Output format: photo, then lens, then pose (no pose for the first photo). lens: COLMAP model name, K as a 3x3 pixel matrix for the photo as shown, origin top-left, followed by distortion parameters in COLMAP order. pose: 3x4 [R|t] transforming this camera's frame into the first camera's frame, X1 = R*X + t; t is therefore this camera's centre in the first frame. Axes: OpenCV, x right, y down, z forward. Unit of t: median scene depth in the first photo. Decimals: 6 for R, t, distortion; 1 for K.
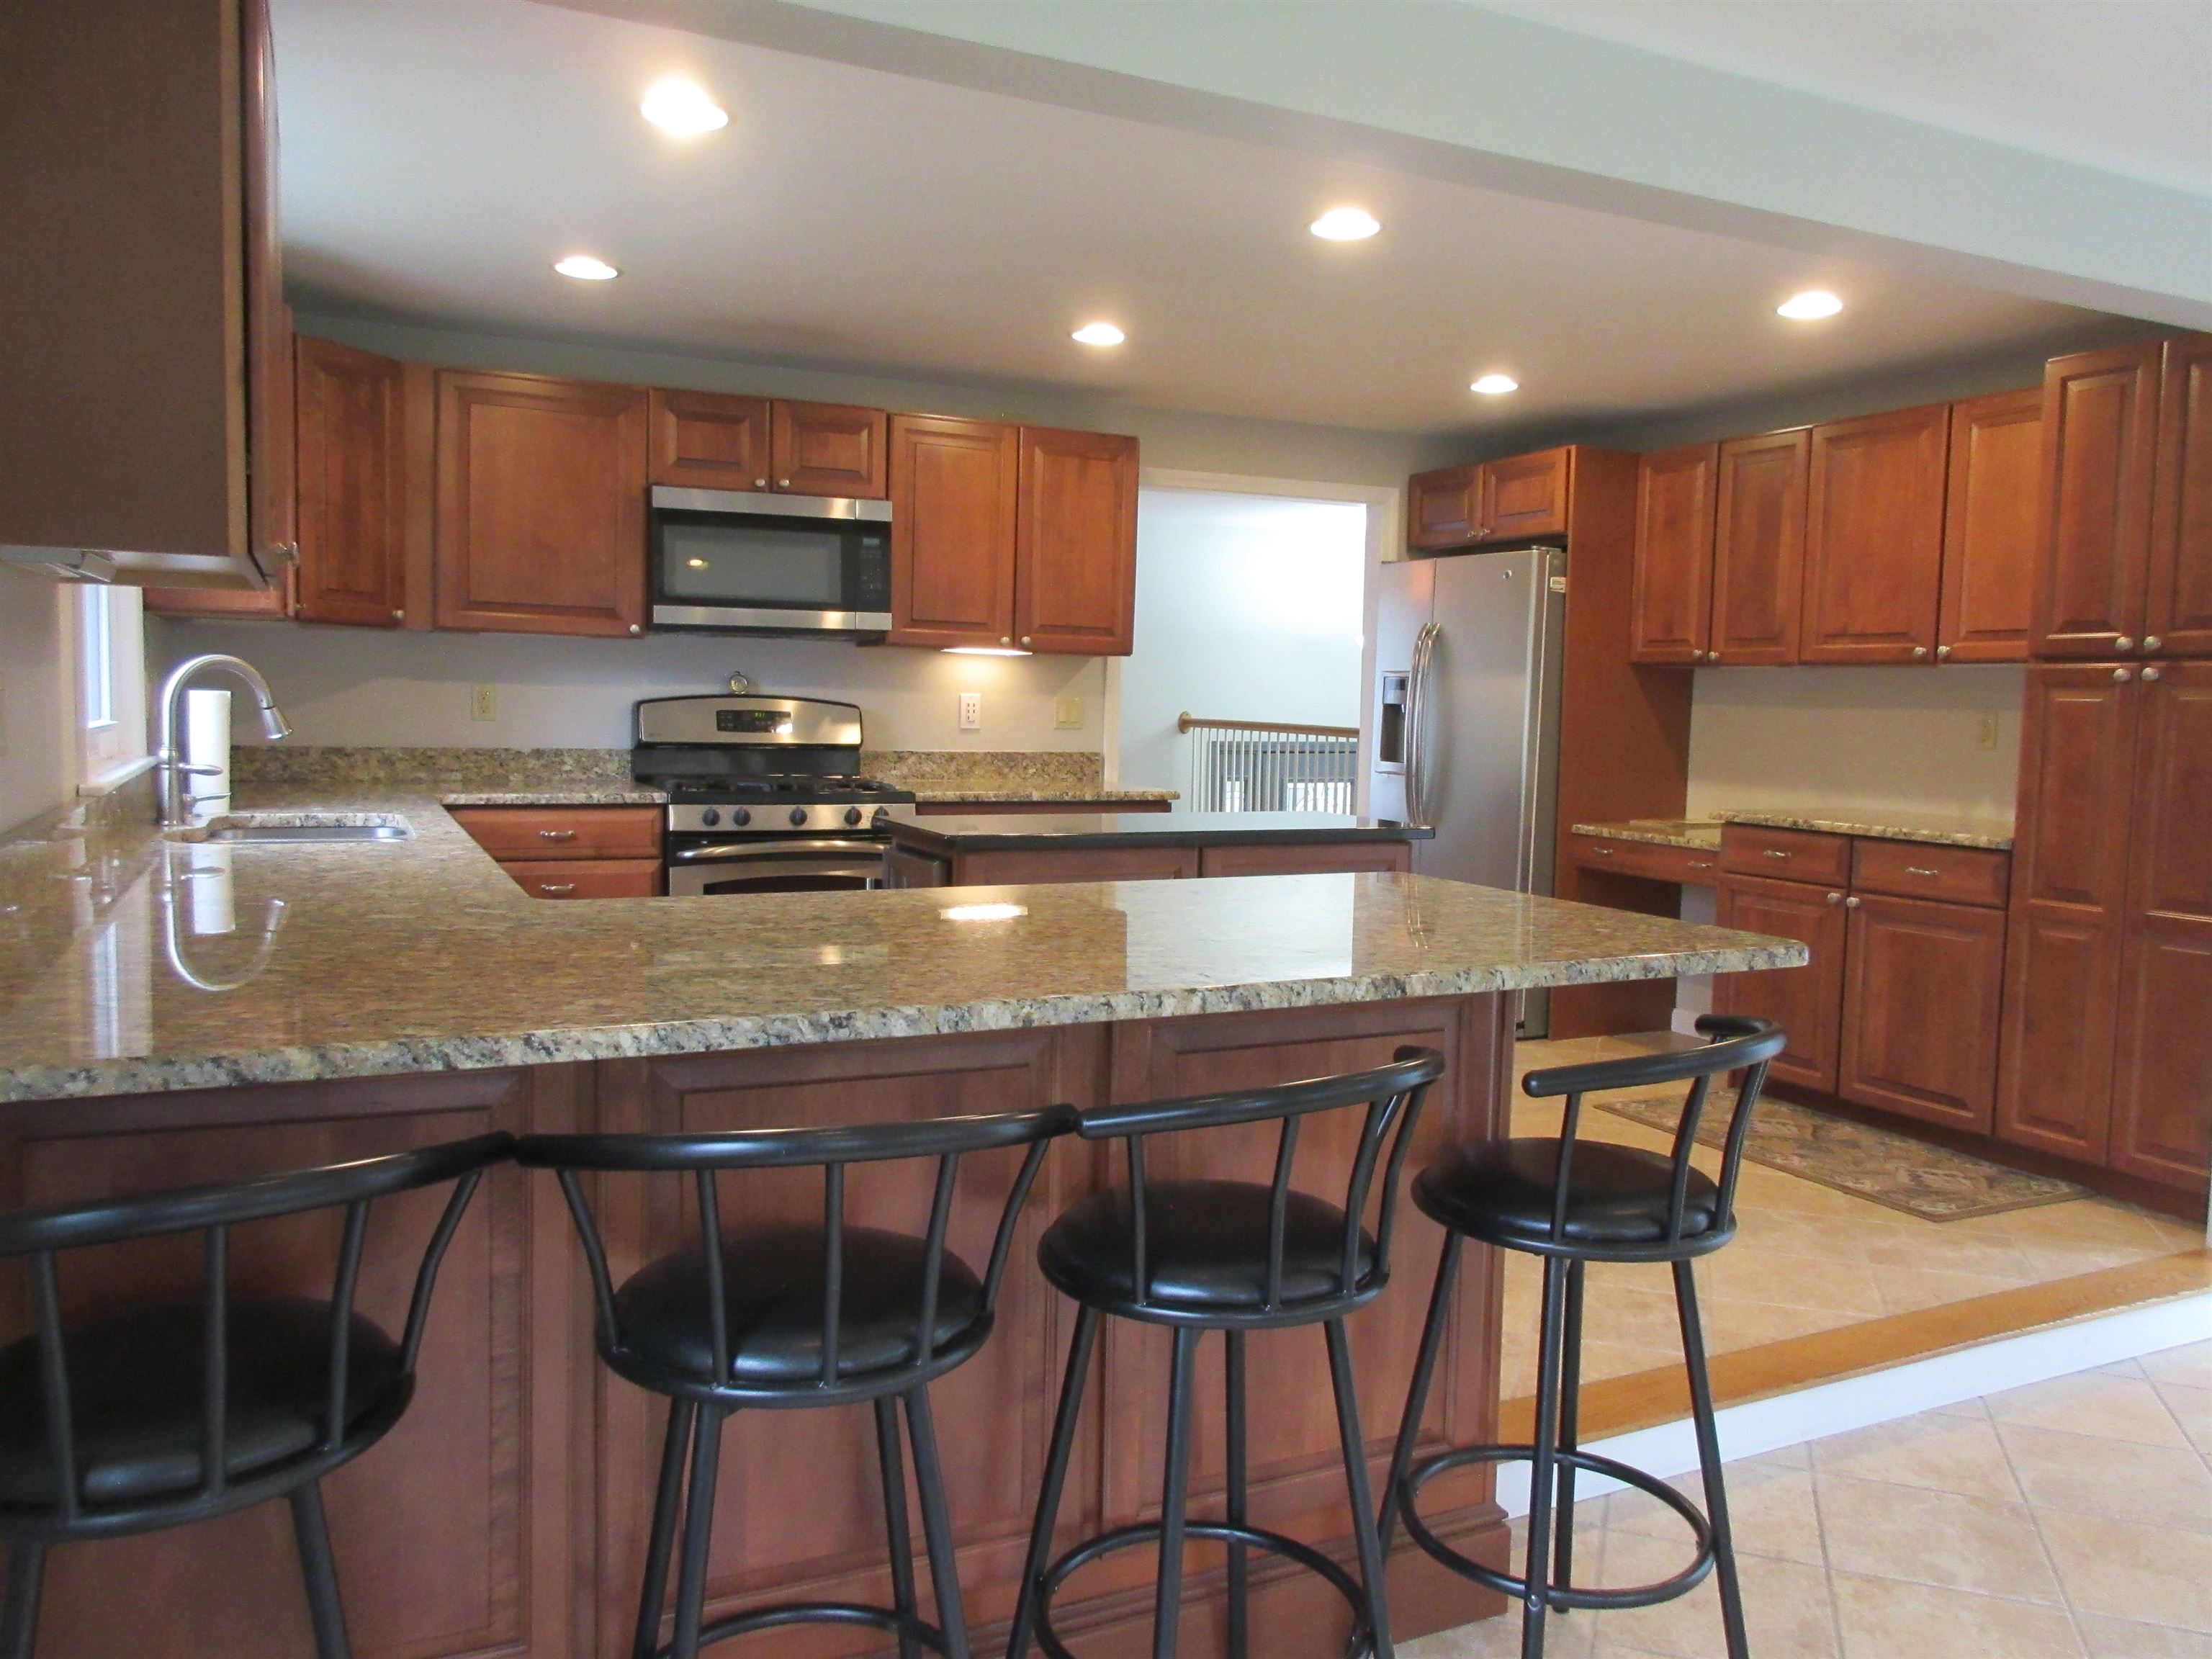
lens RADIAL K [[1632.2, 0, 1111.0], [0, 1632.2, 835.4], [0, 0, 1]] dist [-0.012568, 0.001876]
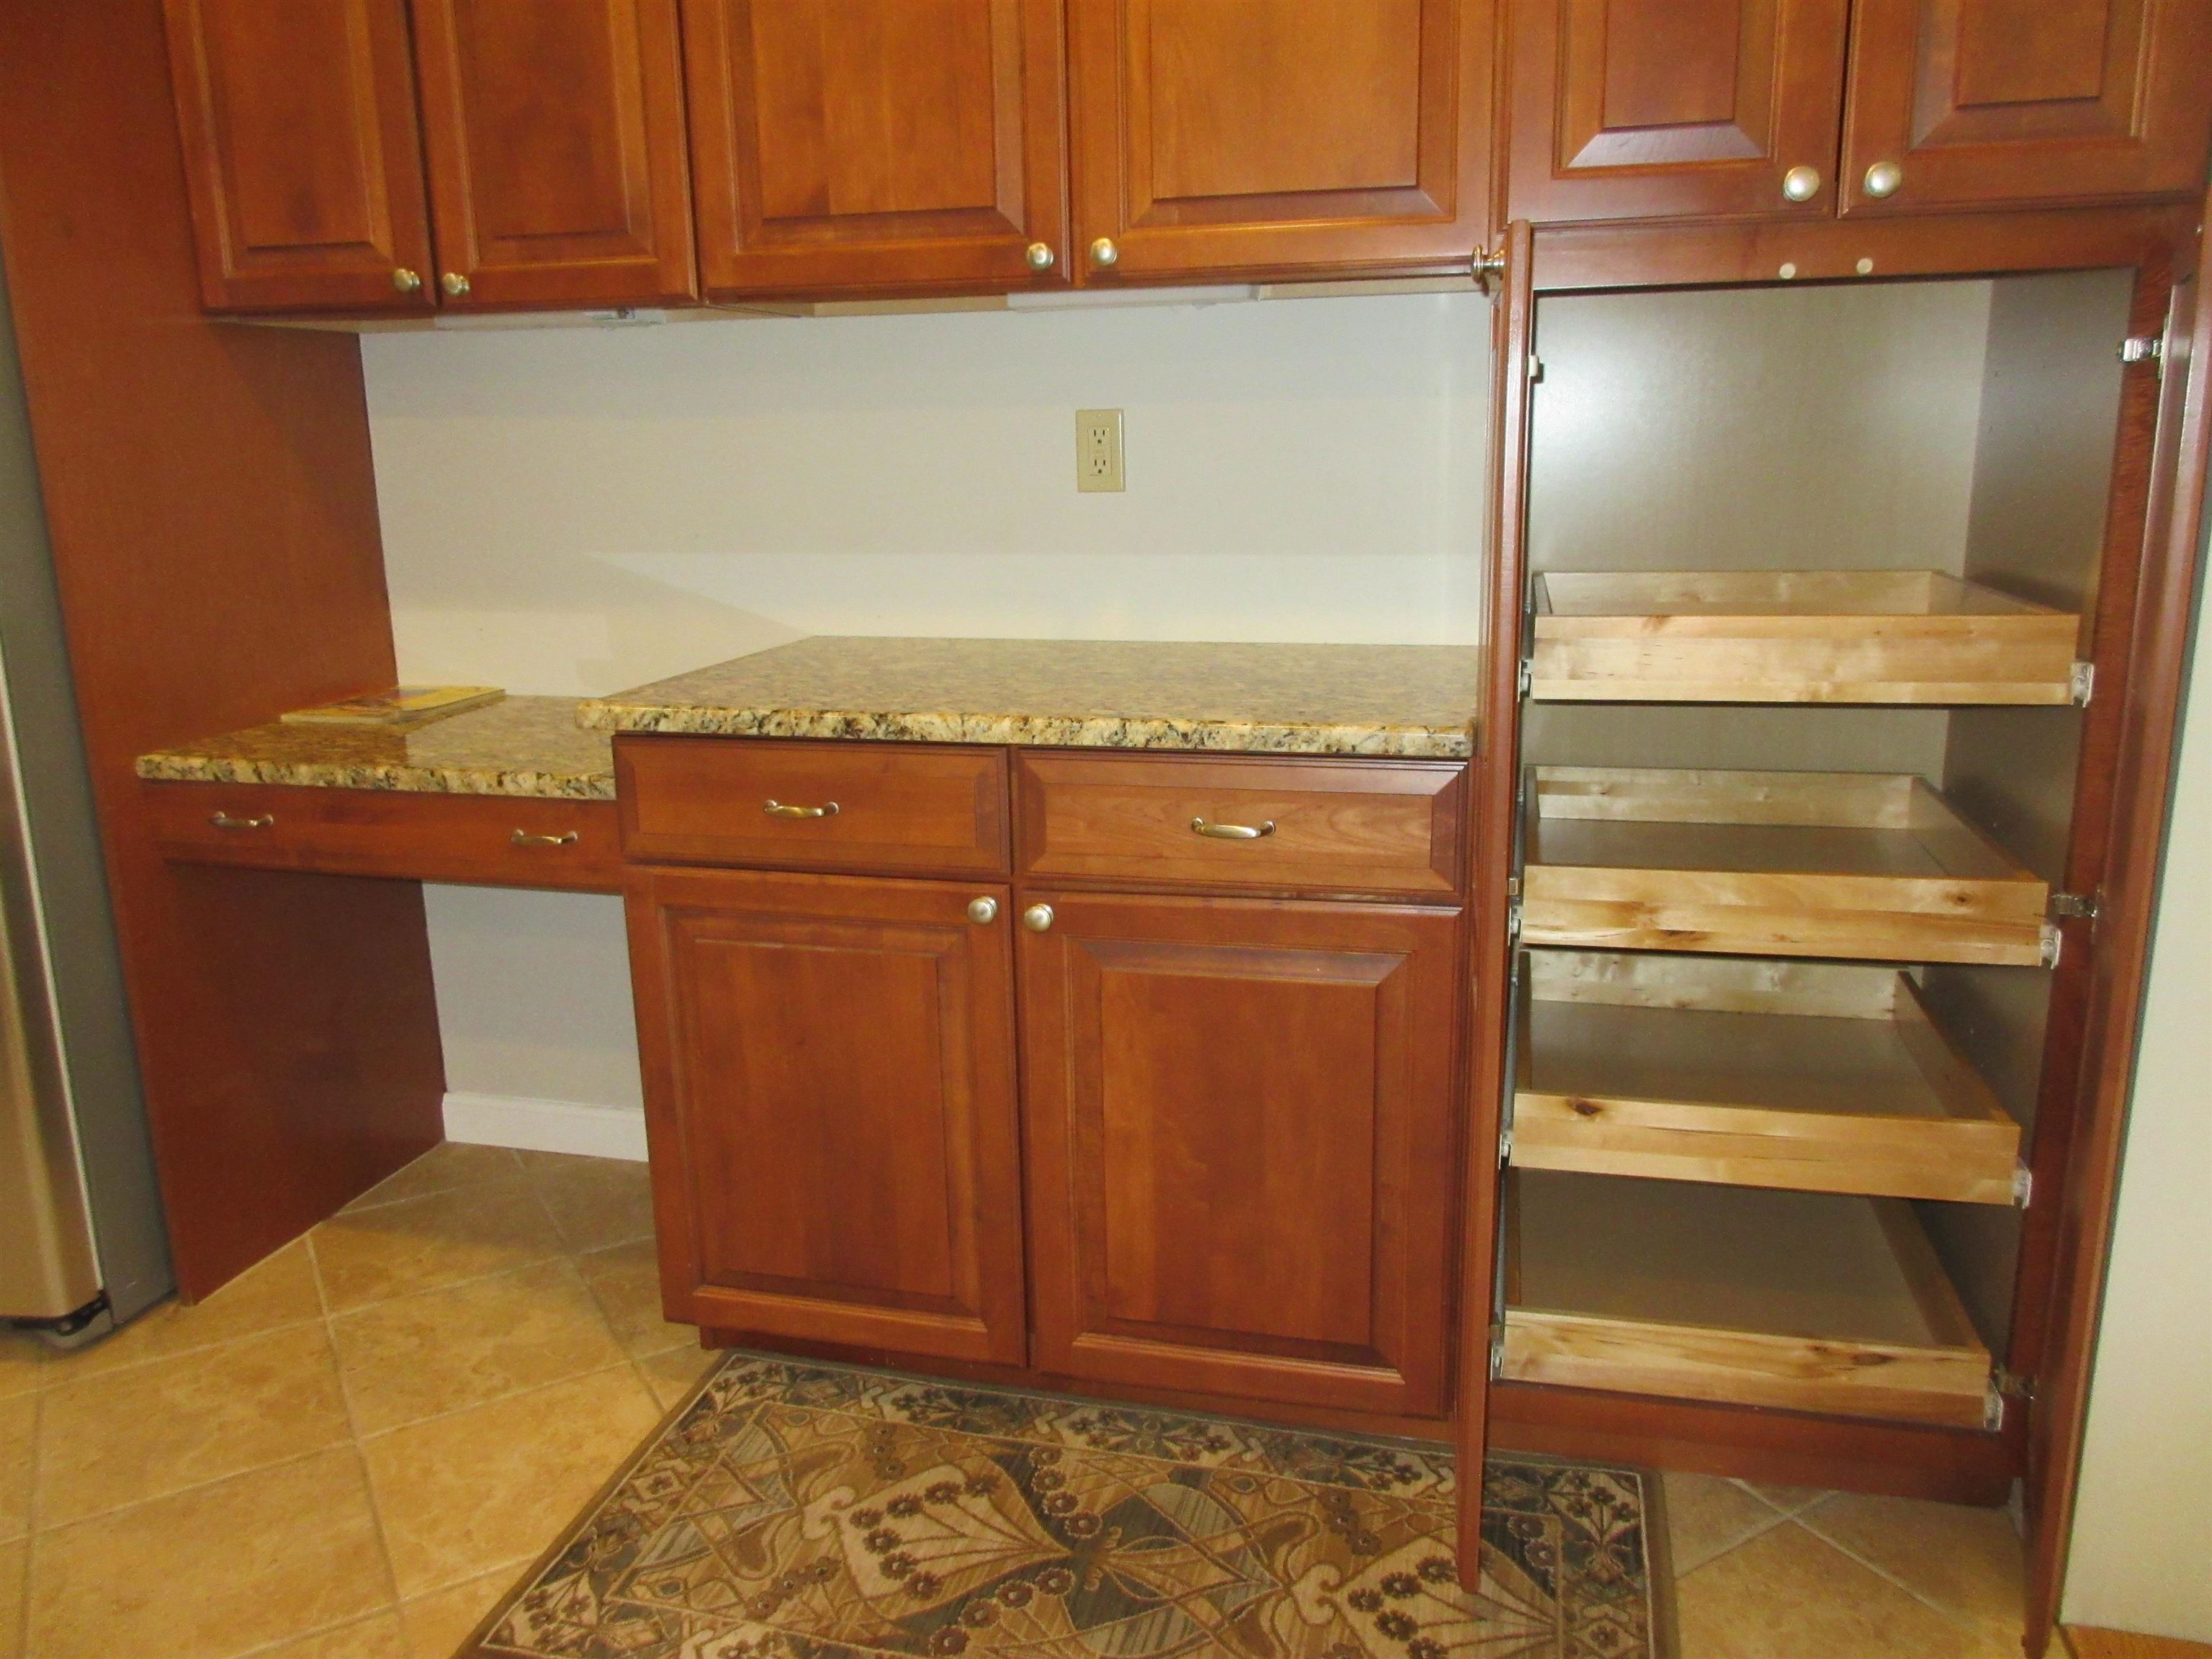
lens RADIAL K [[1632.2, 0, 1111.0], [0, 1632.2, 835.4], [0, 0, 1]] dist [-0.012568, 0.001876]
pose [[0.640519, -0.213771, 0.737589, 0.174482], [0.092256, 0.974938, 0.202446, -0.051381], [-0.762381, -0.061624, 0.644188, 0.694225]]
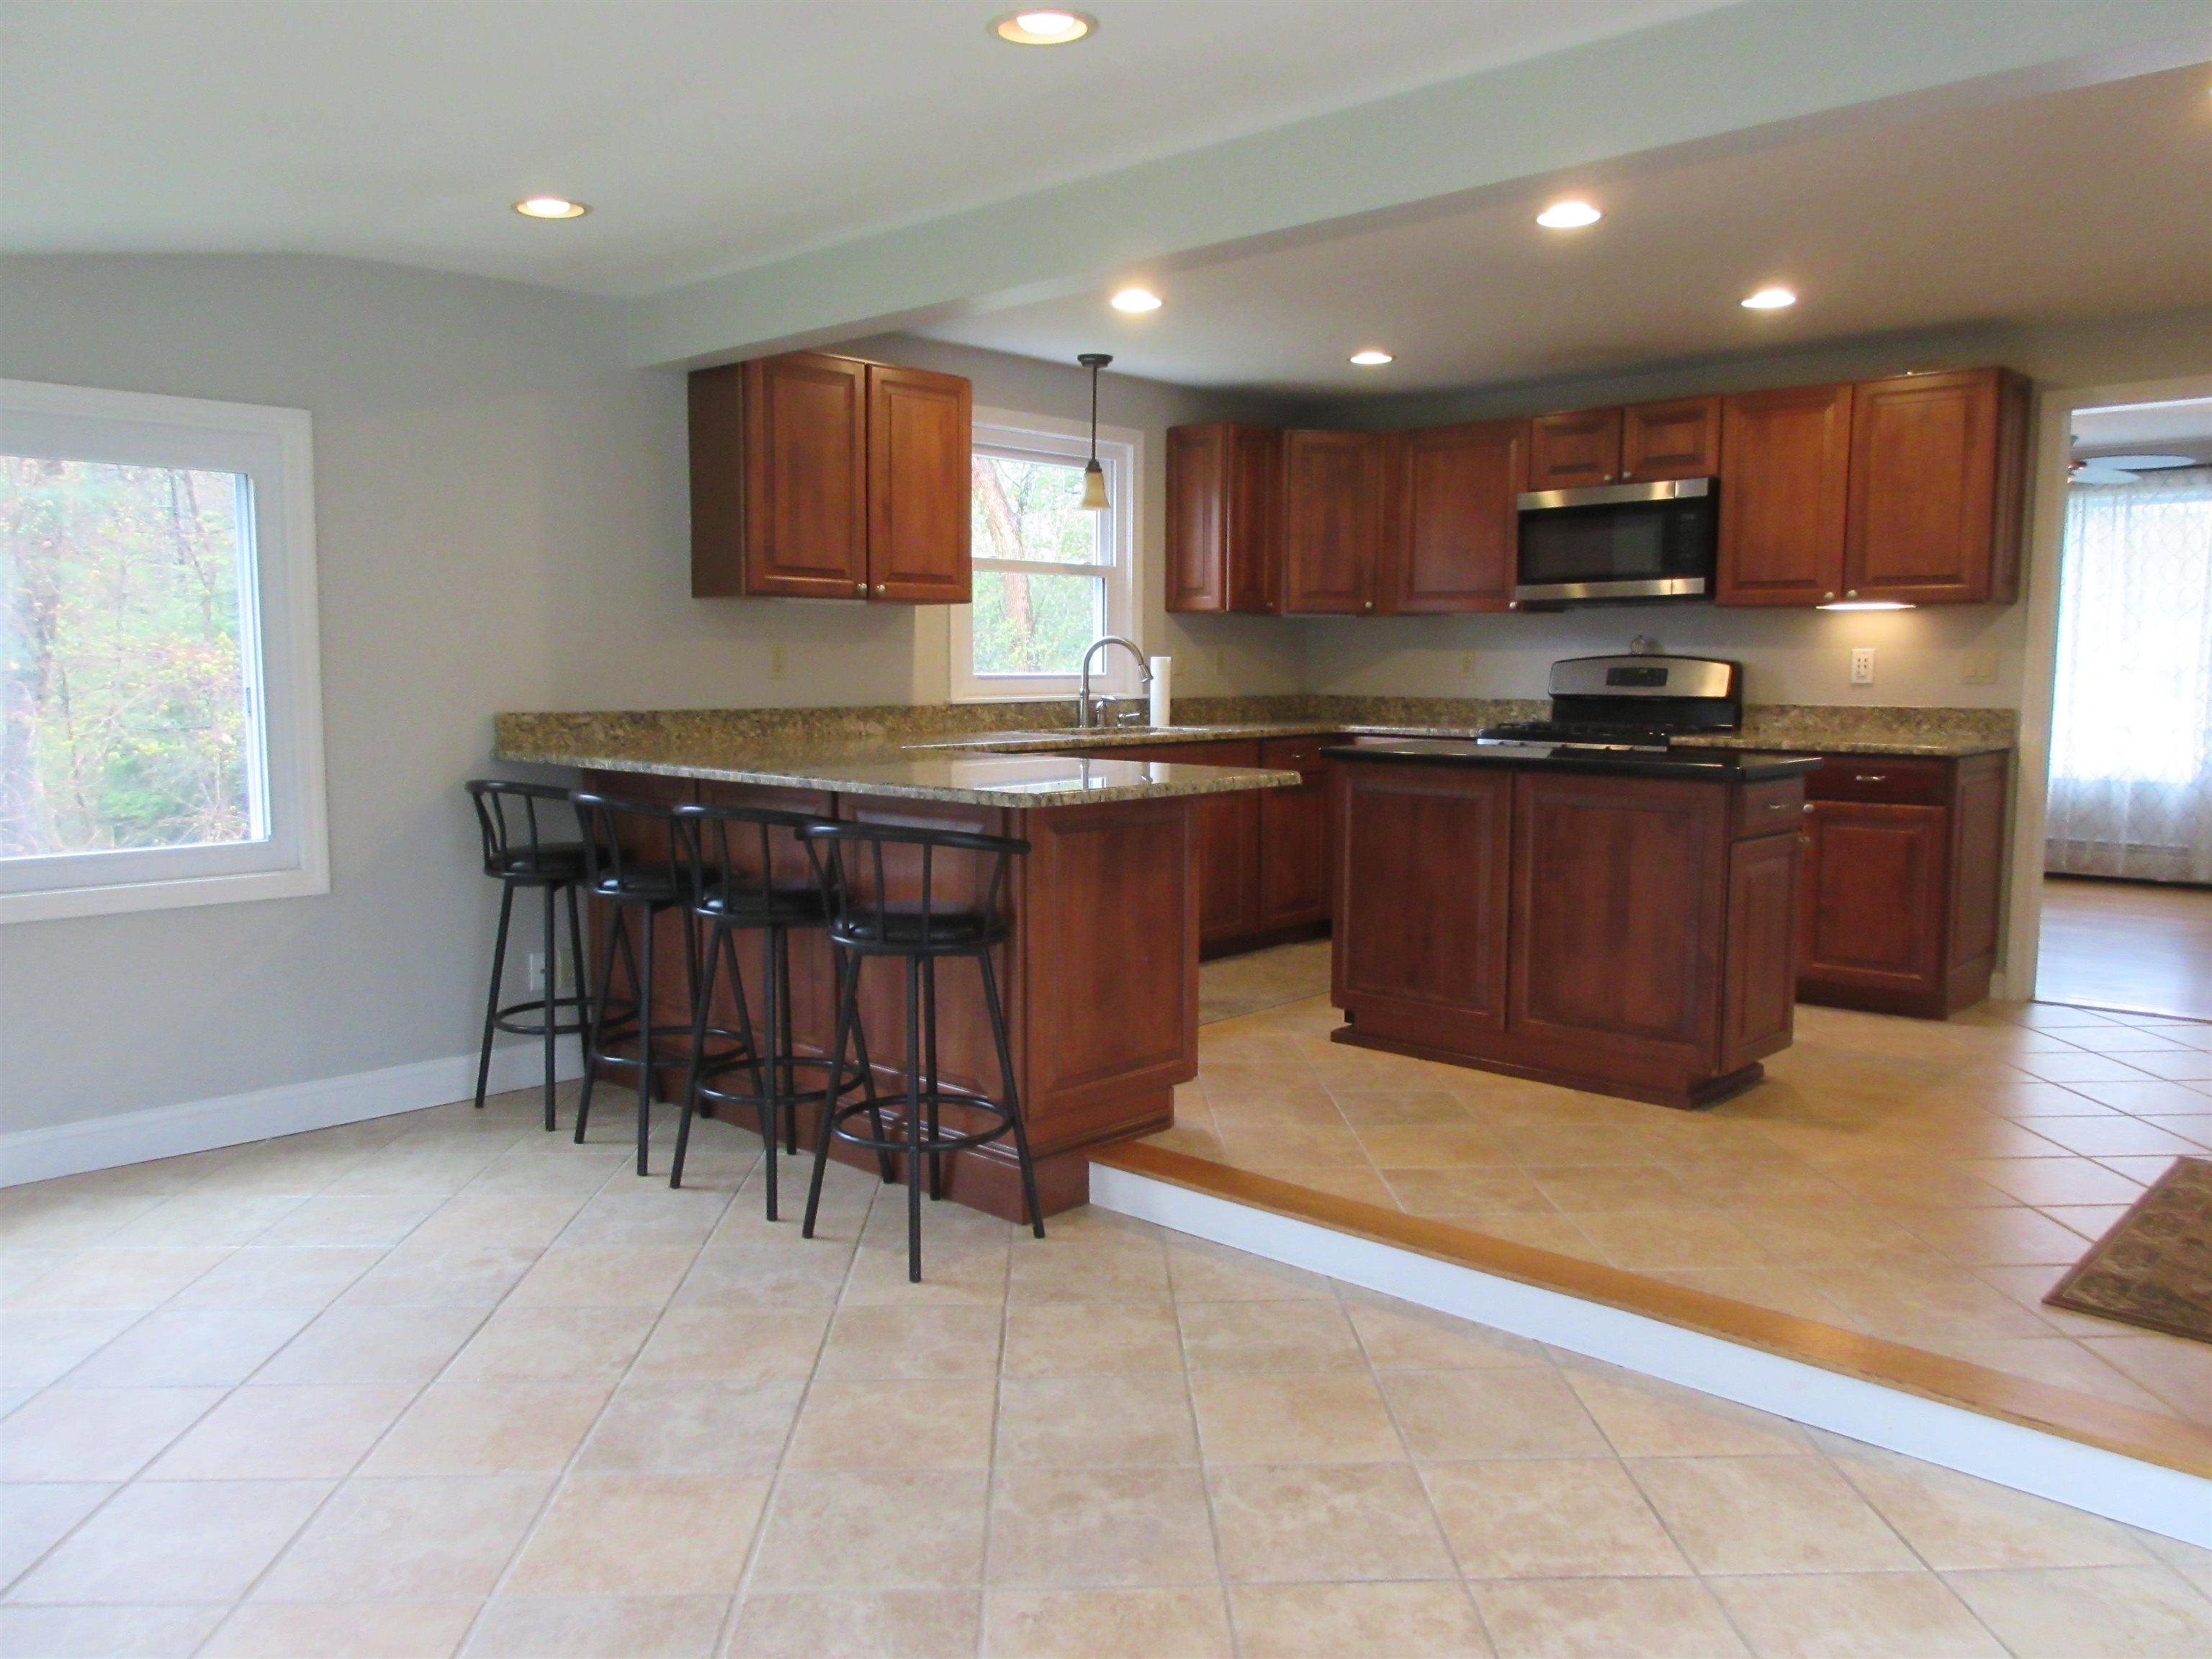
lens RADIAL K [[1632.2, 0, 1111.0], [0, 1632.2, 835.4], [0, 0, 1]] dist [-0.012568, 0.001876]
pose [[0.354256, 0.076348, -0.932027, 0.819678], [-0.071202, 0.995971, 0.054523, 0.007883], [0.932434, 0.047047, 0.358264, 0.243109]]
